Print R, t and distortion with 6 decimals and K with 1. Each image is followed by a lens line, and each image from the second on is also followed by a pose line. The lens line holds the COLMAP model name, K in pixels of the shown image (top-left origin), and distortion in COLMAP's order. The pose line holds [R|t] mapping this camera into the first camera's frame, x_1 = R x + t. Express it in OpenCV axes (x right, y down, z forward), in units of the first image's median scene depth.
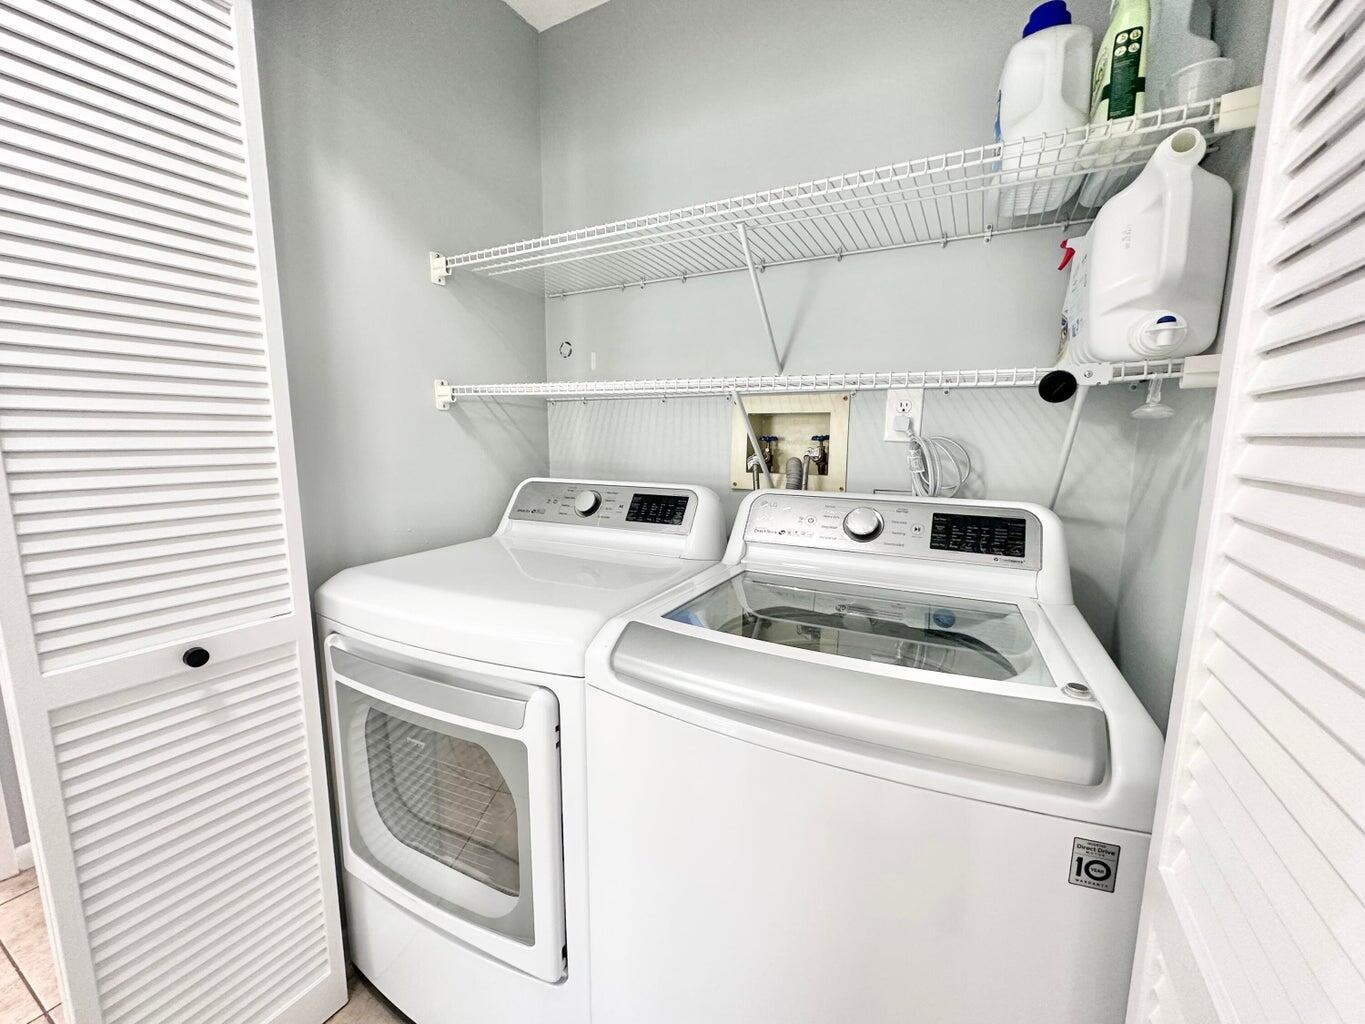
lens RADIAL K [[549.4, 0, 703.7], [0, 549.4, 514.1], [0, 0, 1]] dist [-0.000799, -0.000274]
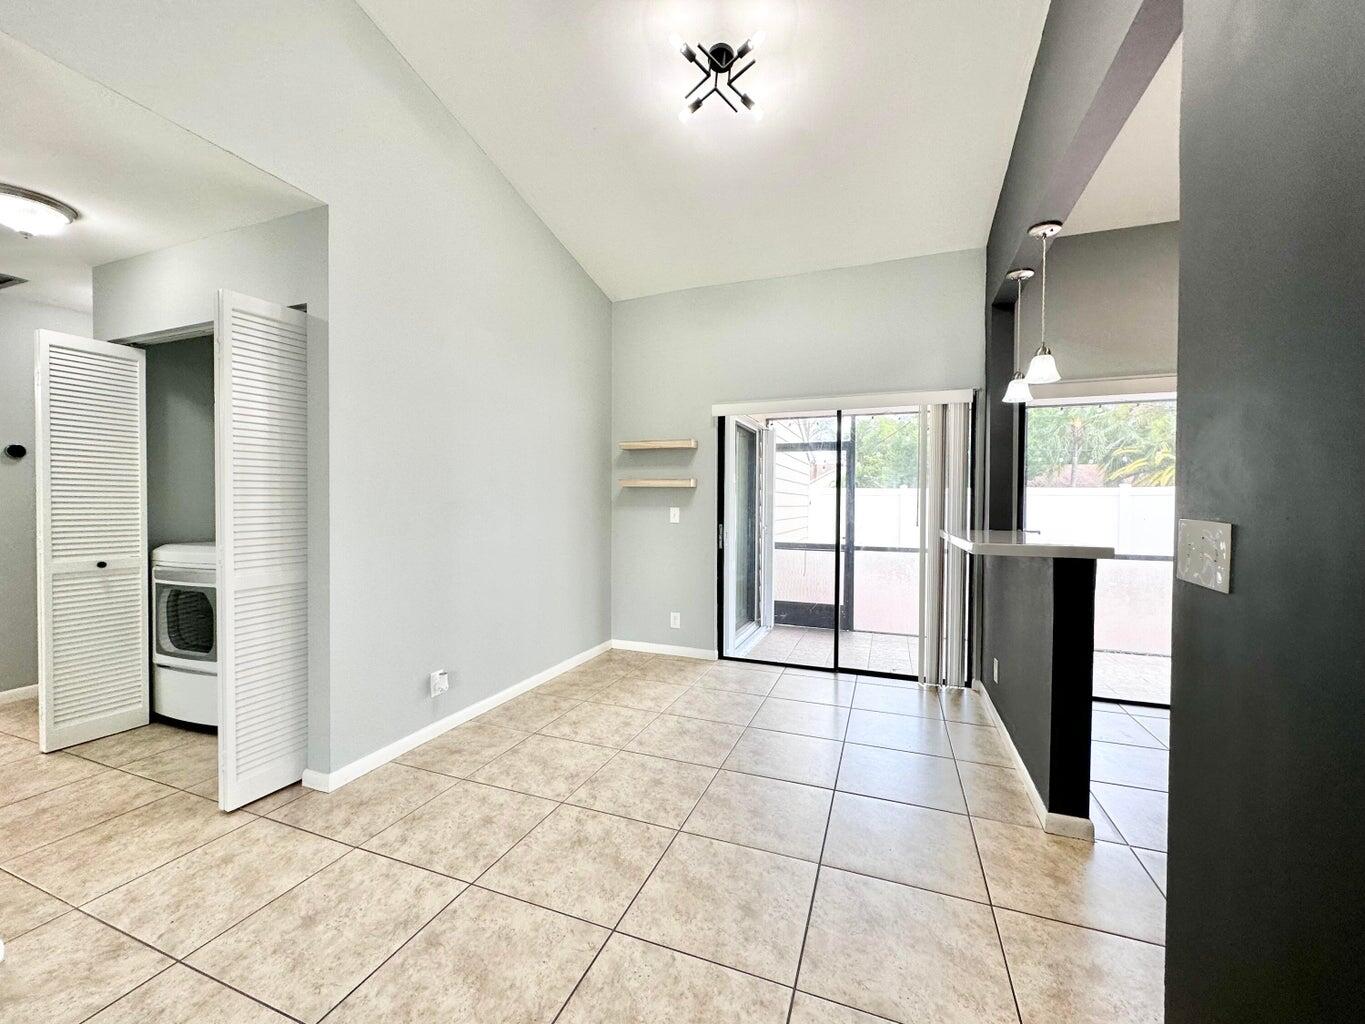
lens RADIAL K [[543.1, 0, 680.9], [0, 543.1, 511.6], [0, 0, 1]] dist [-0.000457, 0.000037]
pose [[0.993102, -0.004522, 0.117165, 1.557282], [0.019612, 0.991586, -0.127957, 0.344388], [-0.115601, 0.129372, 0.984835, -1.937929]]
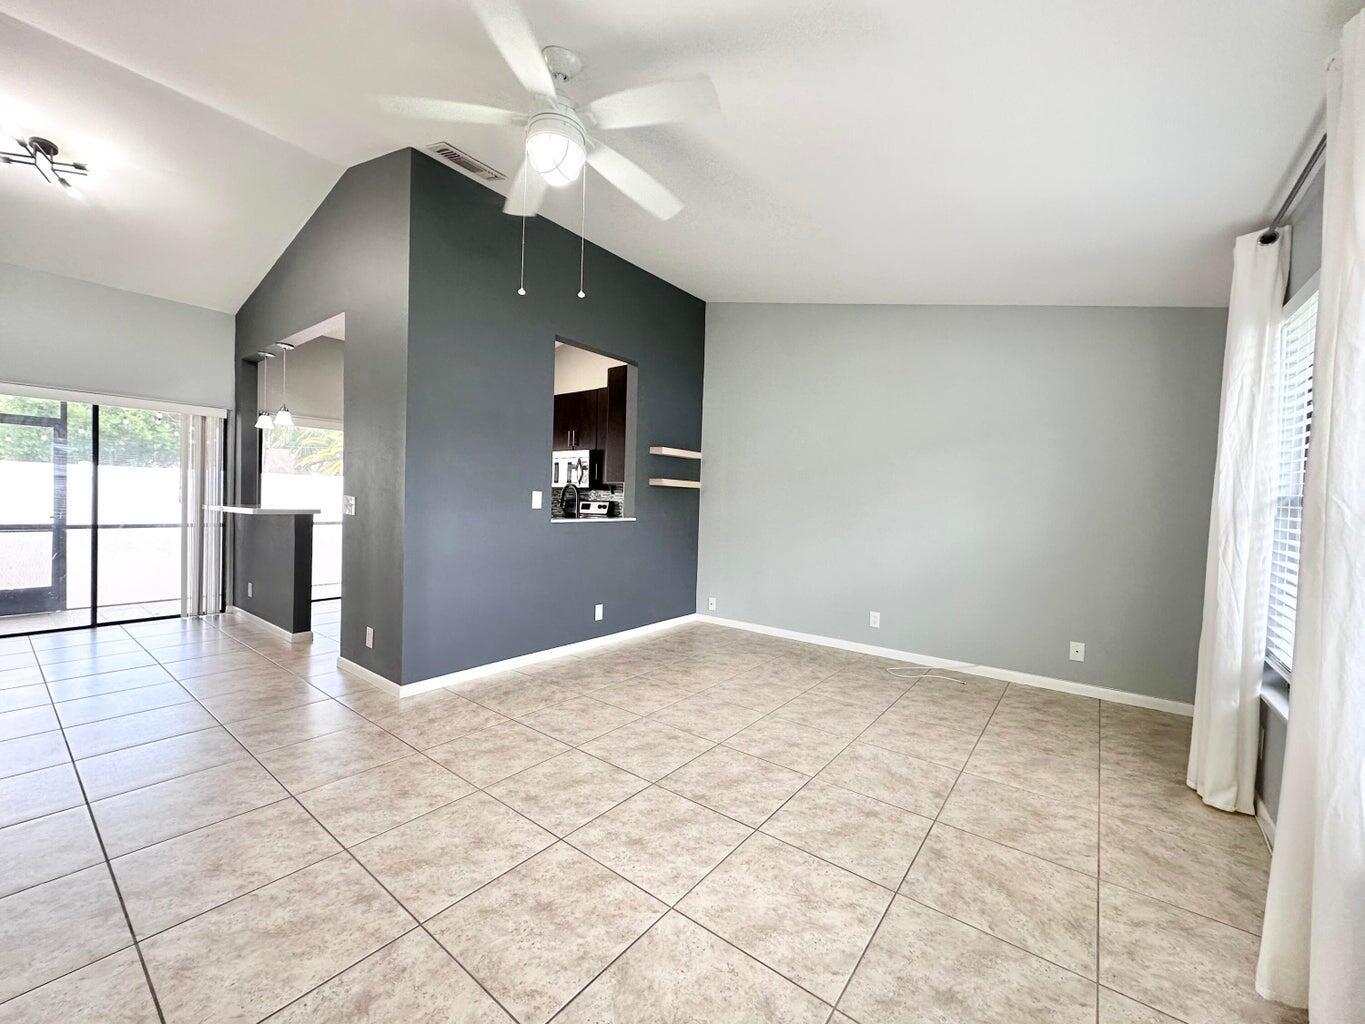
lens RADIAL K [[543.1, 0, 680.9], [0, 543.1, 511.6], [0, 0, 1]] dist [-0.000457, 0.000037]
pose [[0.168626, -0.024494, 0.985376, -0.342658], [0.116541, 0.993175, 0.004745, 0.570884], [-0.978766, 0.114036, 0.170330, -3.633549]]
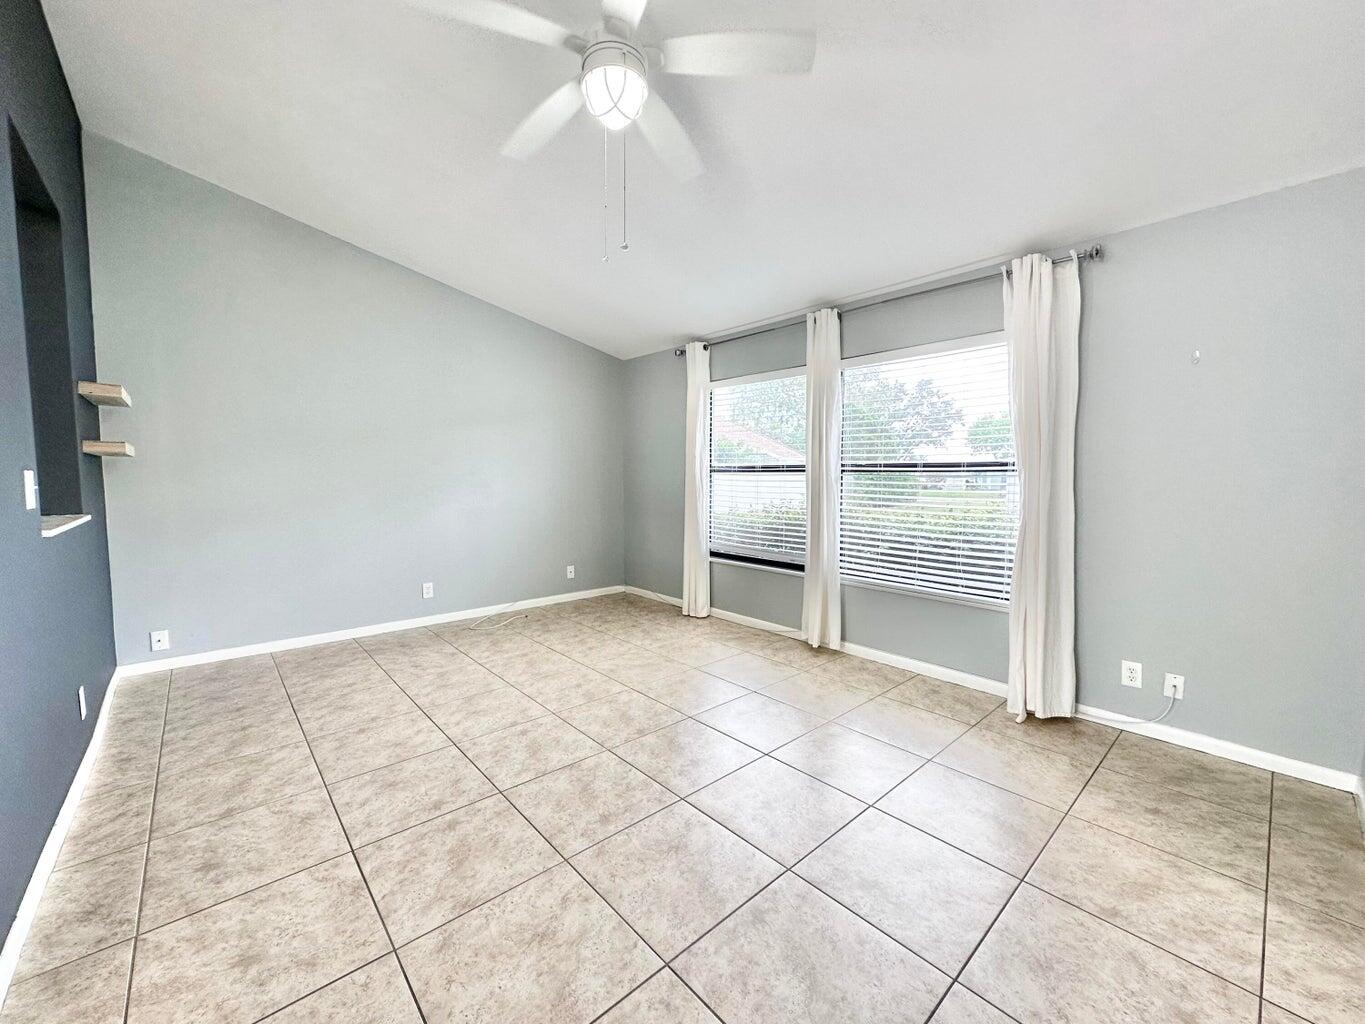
lens RADIAL K [[543.1, 0, 680.9], [0, 543.1, 511.6], [0, 0, 1]] dist [-0.000457, 0.000037]
pose [[-0.937893, -0.034507, 0.345205, 0.673384], [0.039379, 0.978021, 0.204753, 0.212260], [-0.344683, 0.205630, -0.915920, -1.305395]]
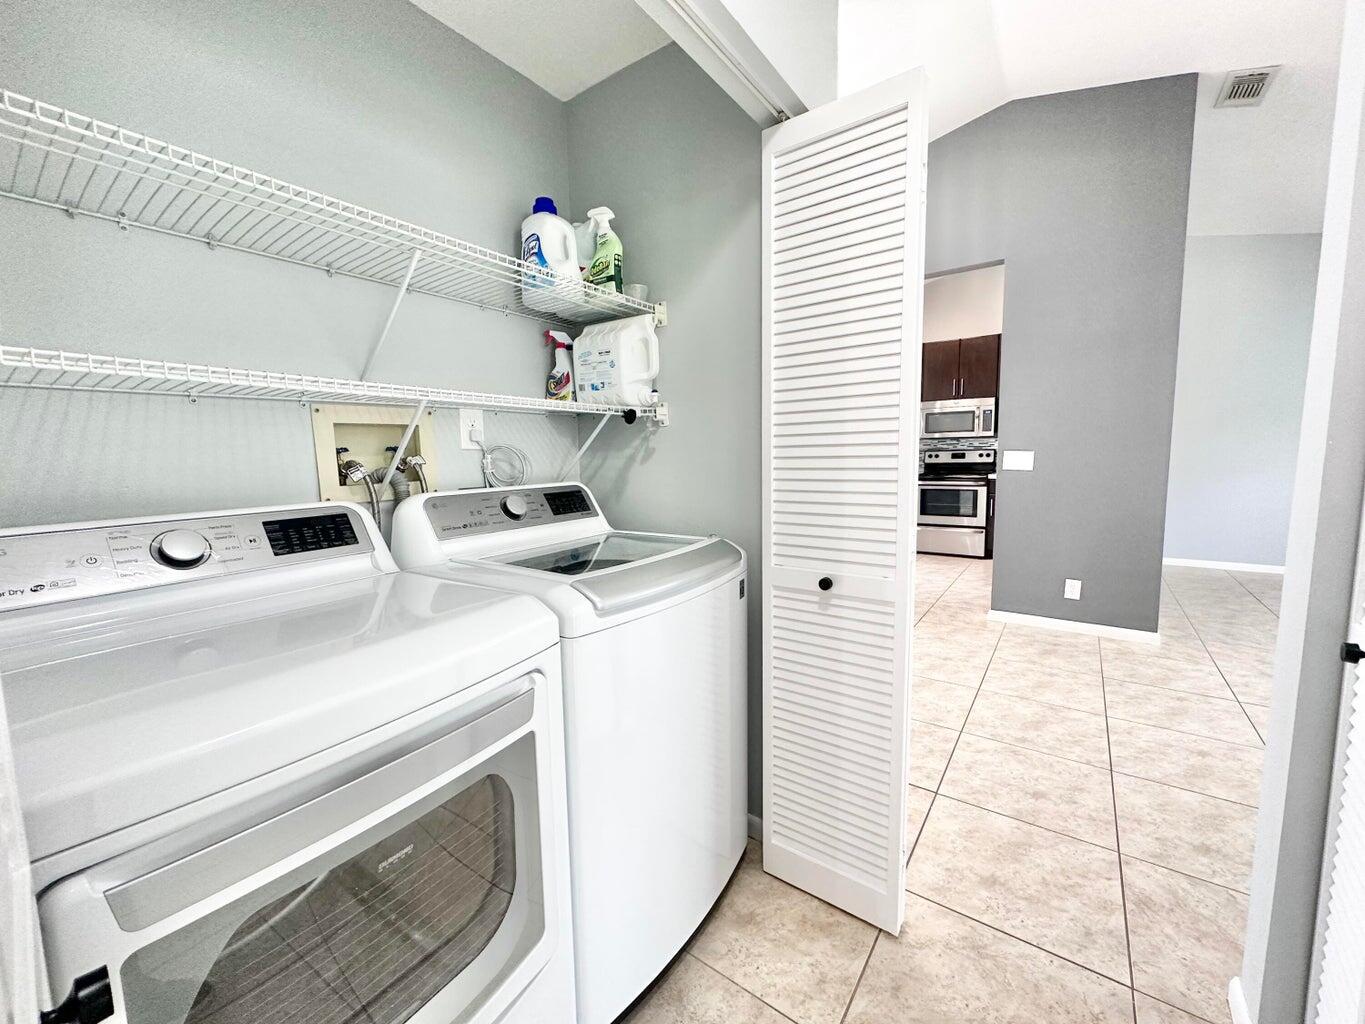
lens RADIAL K [[543.1, 0, 680.9], [0, 543.1, 511.6], [0, 0, 1]] dist [-0.000457, 0.000037]
pose [[0.142695, -0.120605, 0.982391, -0.985612], [0.164523, 0.981630, 0.096614, -0.036076], [-0.975997, 0.147840, 0.159916, 0.393430]]
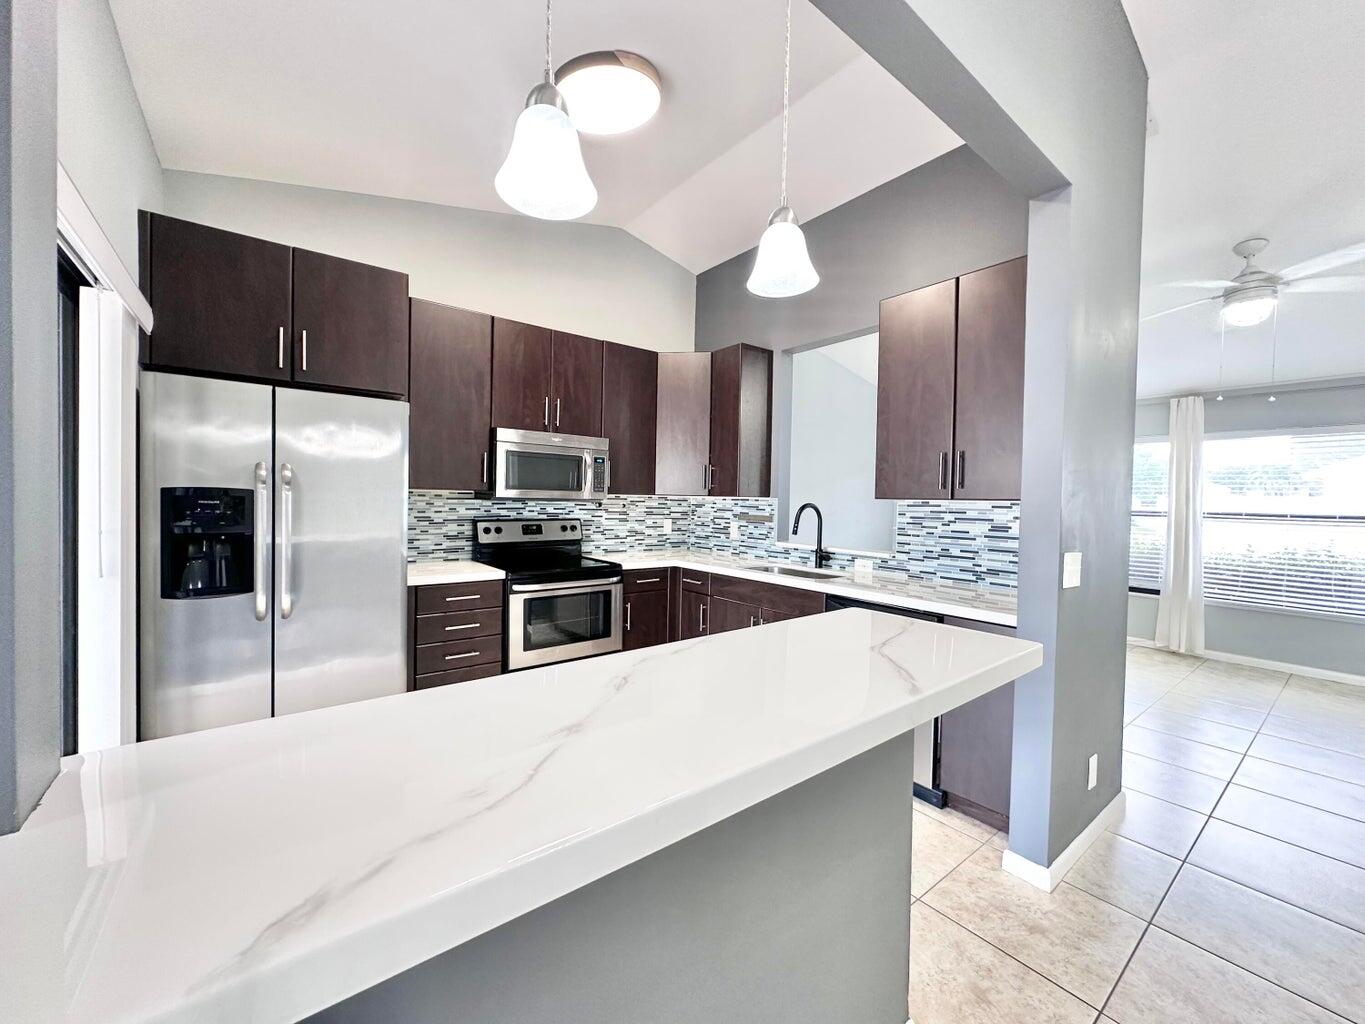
lens RADIAL K [[545.3, 0, 681.4], [0, 545.3, 511.4], [0, 0, 1]] dist [-0.000927, 0.000232]
pose [[-0.911202, -0.038659, 0.410142, 2.991424], [0.029670, 0.986843, 0.158934, -0.188860], [-0.410890, 0.156989, -0.898067, 0.959856]]
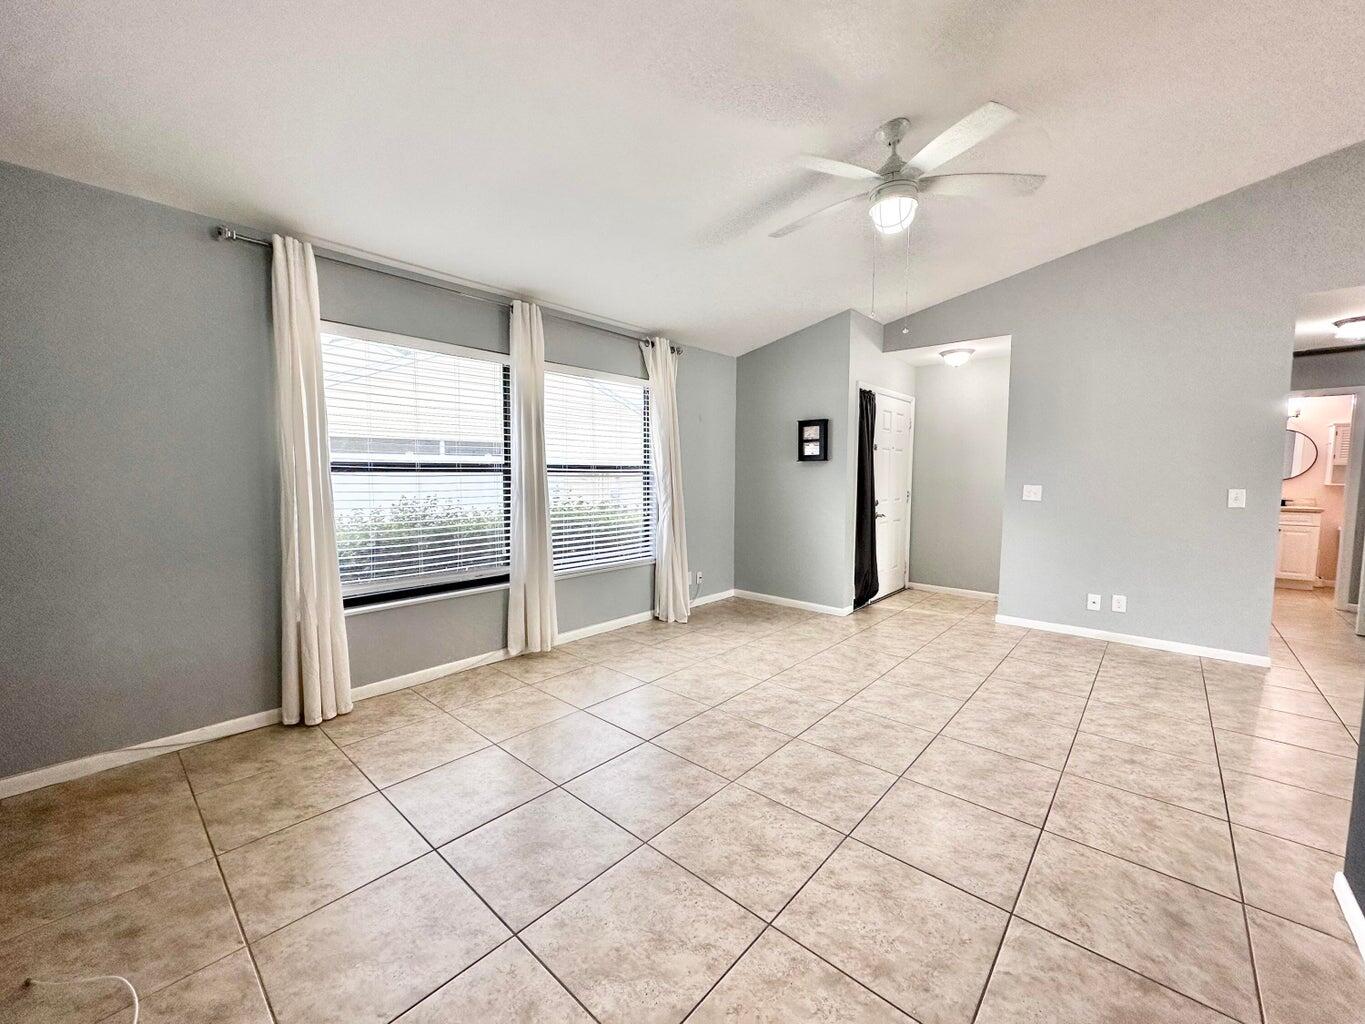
lens RADIAL K [[545.3, 0, 681.4], [0, 545.3, 511.4], [0, 0, 1]] dist [-0.000927, 0.000232]
pose [[-0.238956, 0.062086, -0.969044, 4.070802], [-0.147448, 0.984062, 0.099408, 0.476115], [0.959770, 0.166638, -0.225993, -3.153053]]
